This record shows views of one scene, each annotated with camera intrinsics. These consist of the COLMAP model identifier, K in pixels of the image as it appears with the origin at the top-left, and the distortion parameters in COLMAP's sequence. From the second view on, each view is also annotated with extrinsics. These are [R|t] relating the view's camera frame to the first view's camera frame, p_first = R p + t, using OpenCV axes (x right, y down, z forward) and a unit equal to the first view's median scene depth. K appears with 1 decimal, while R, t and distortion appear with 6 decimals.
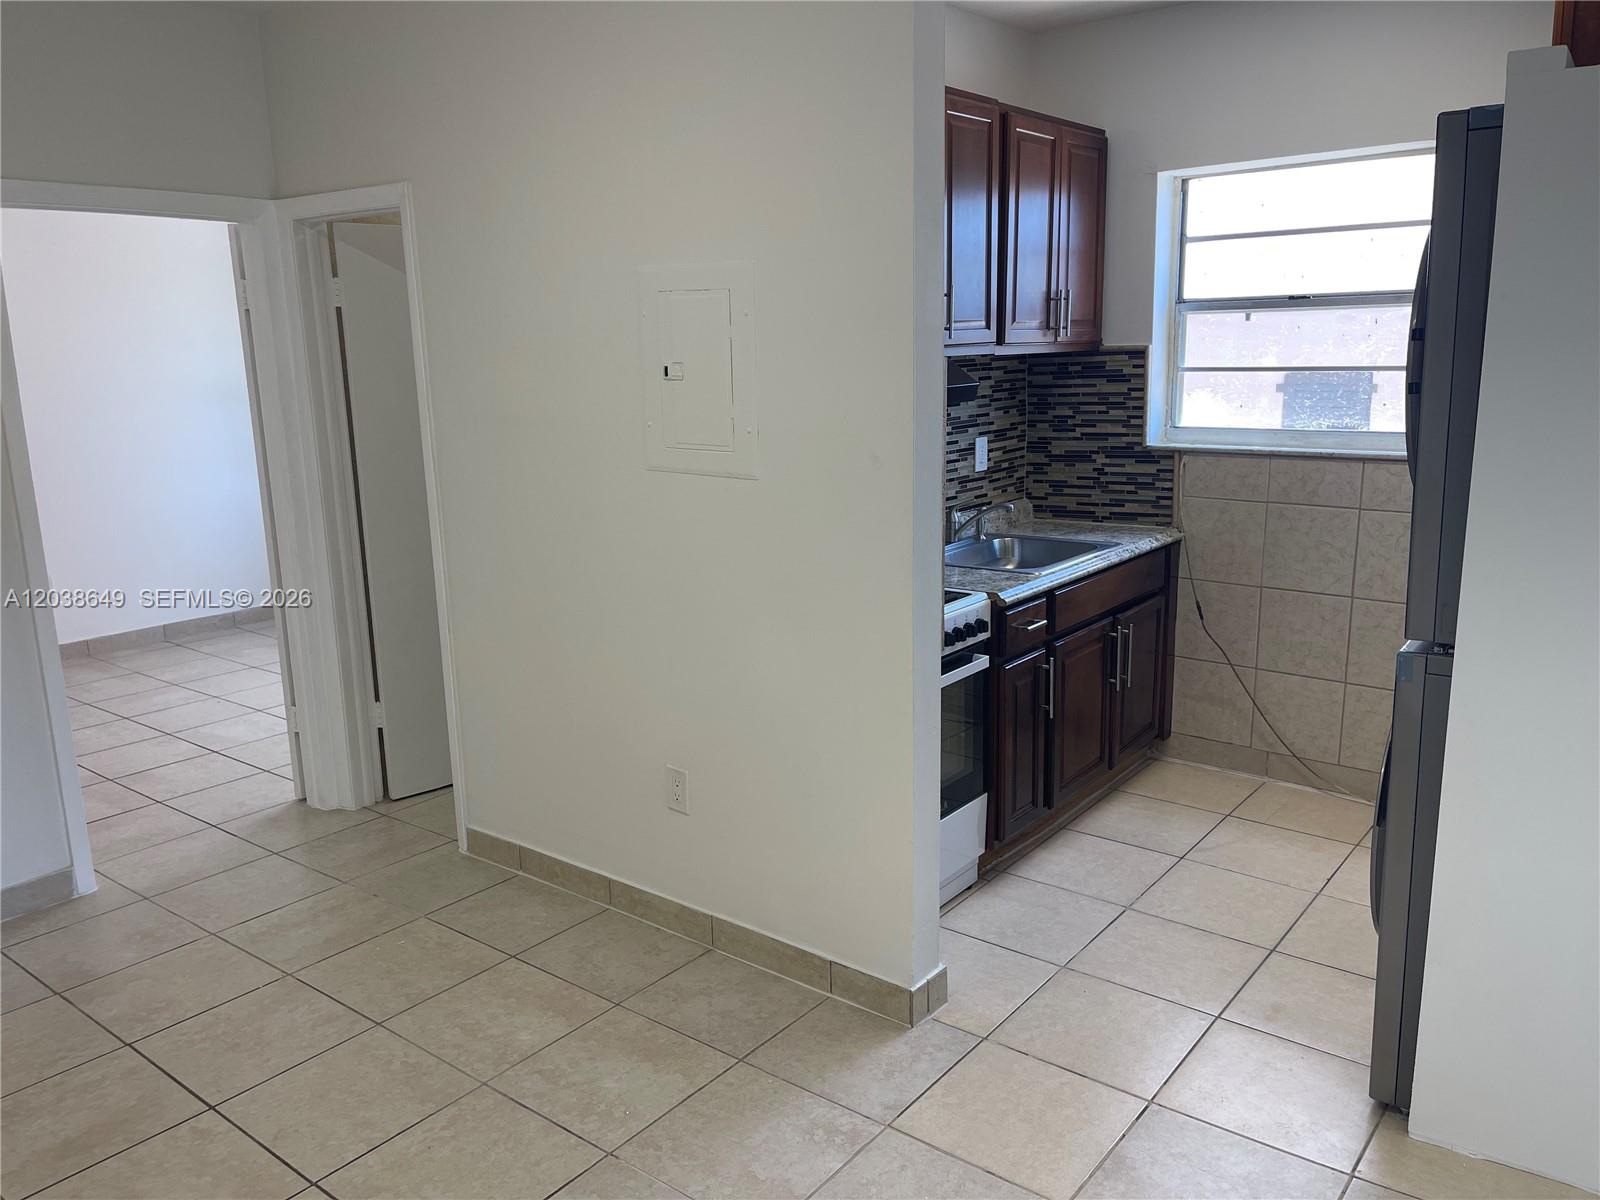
lens RADIAL K [[1221.6, 0, 804.6], [0, 1221.6, 603.2], [0, 0, 1]] dist [0.052481, -0.044091]
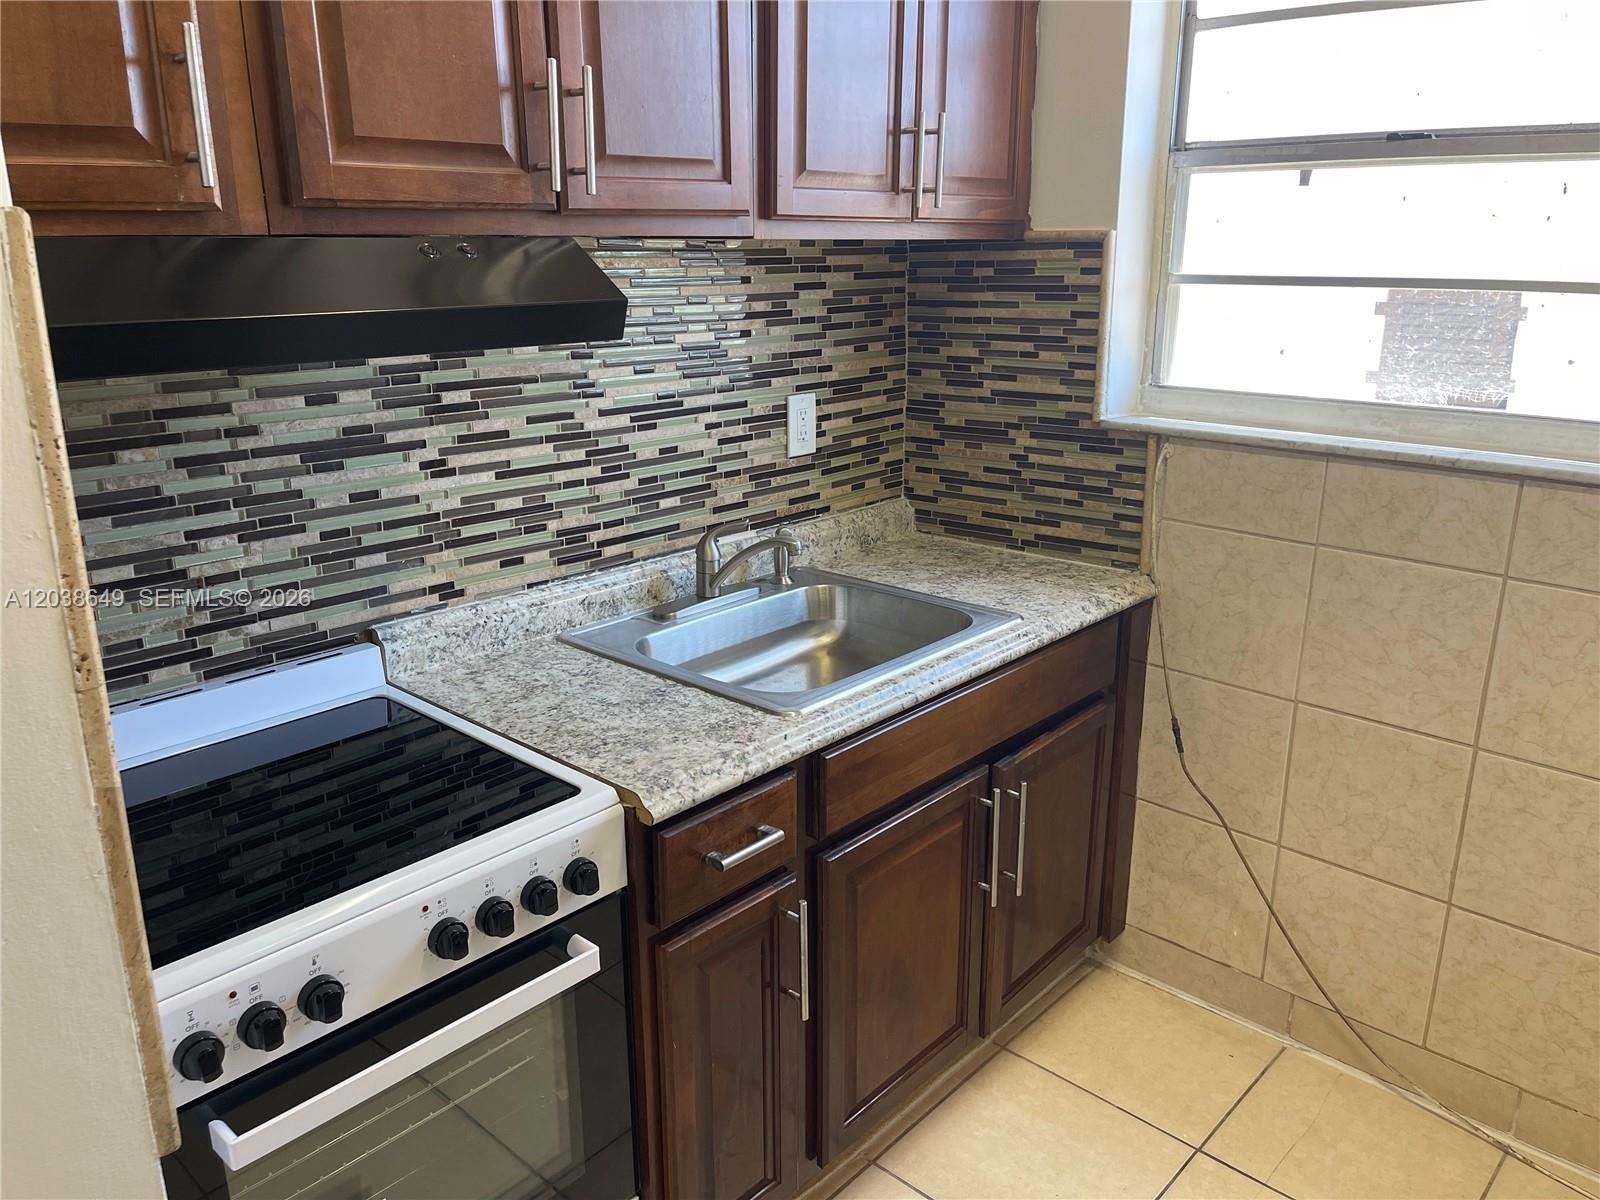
lens RADIAL K [[1221.6, 0, 799.2], [0, 1221.6, 593.9], [0, 0, 1]] dist [0.052481, -0.044091]
pose [[0.996919, 0.041329, -0.066666, 0.186713], [-0.036581, 0.996810, 0.070933, -0.086091], [0.069385, -0.068276, 0.995251, 0.449730]]
